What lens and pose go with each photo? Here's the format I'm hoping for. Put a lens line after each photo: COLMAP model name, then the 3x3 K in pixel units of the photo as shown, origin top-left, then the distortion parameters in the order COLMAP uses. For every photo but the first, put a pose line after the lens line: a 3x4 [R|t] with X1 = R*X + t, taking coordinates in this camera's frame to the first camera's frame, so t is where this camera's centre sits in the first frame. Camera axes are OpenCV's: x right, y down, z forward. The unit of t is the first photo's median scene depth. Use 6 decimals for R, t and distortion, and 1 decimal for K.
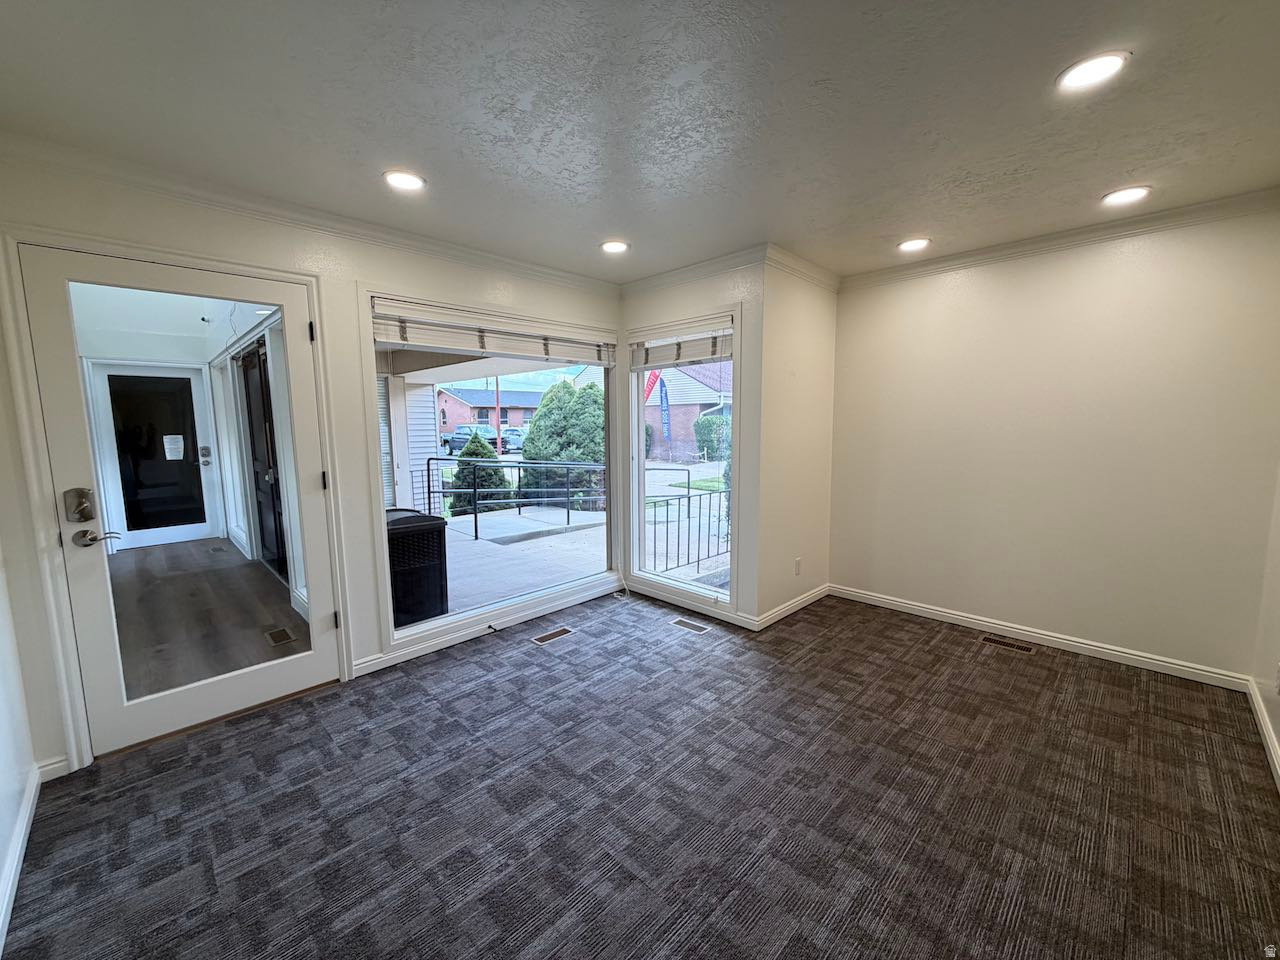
lens RADIAL K [[512.6, 0, 638.6], [0, 512.6, 482.9], [0, 0, 1]] dist [0.000001, 0.000093]
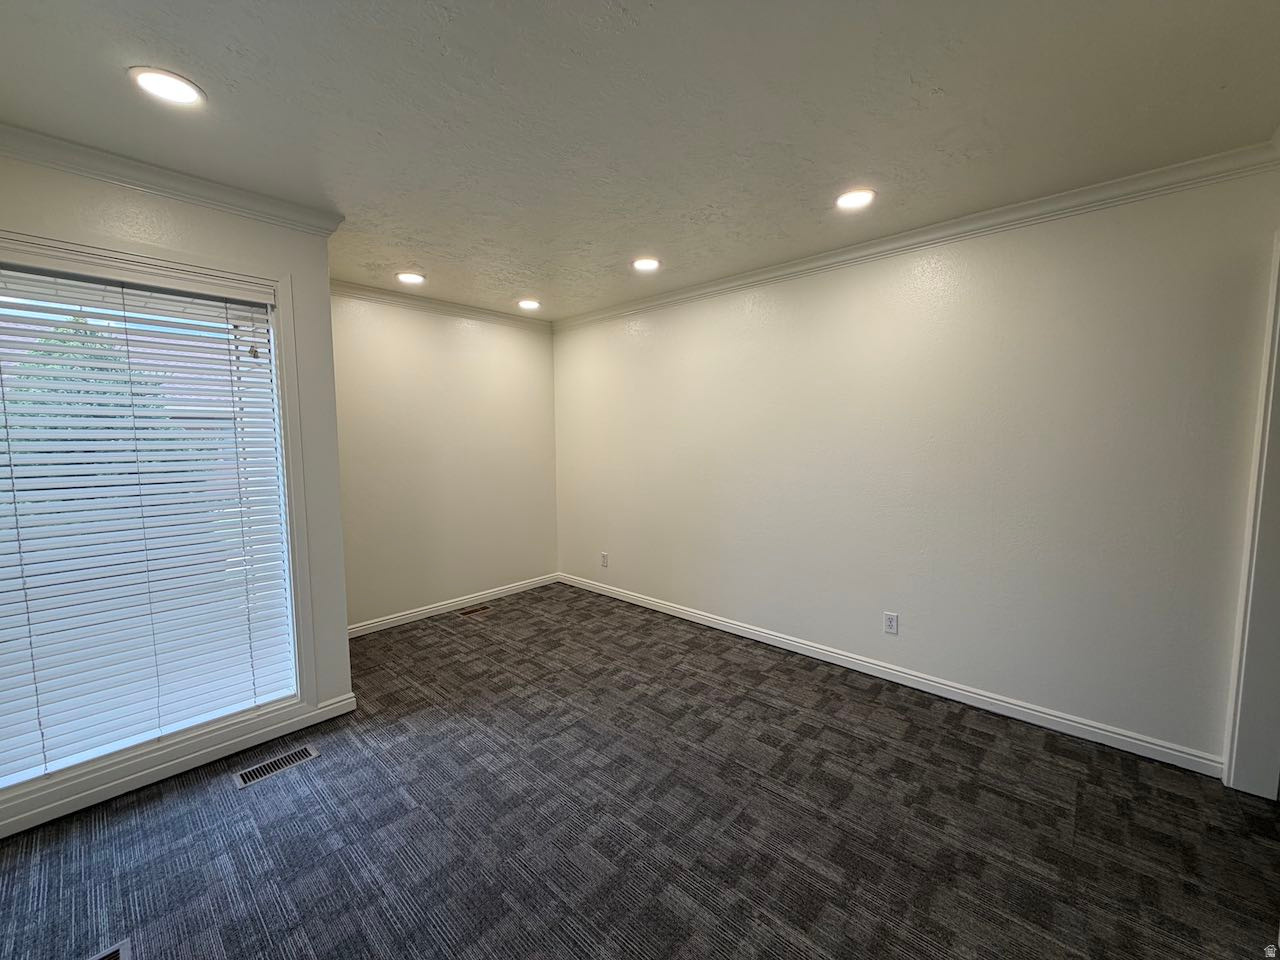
lens RADIAL K [[512.6, 0, 638.7], [0, 512.6, 481.3], [0, 0, 1]] dist [0.000001, 0.000093]
pose [[-0.047947, -0.078827, 0.995735, -0.674187], [0.126045, 0.988435, 0.084318, -0.078949], [-0.990865, 0.129551, -0.037456, 0.705816]]
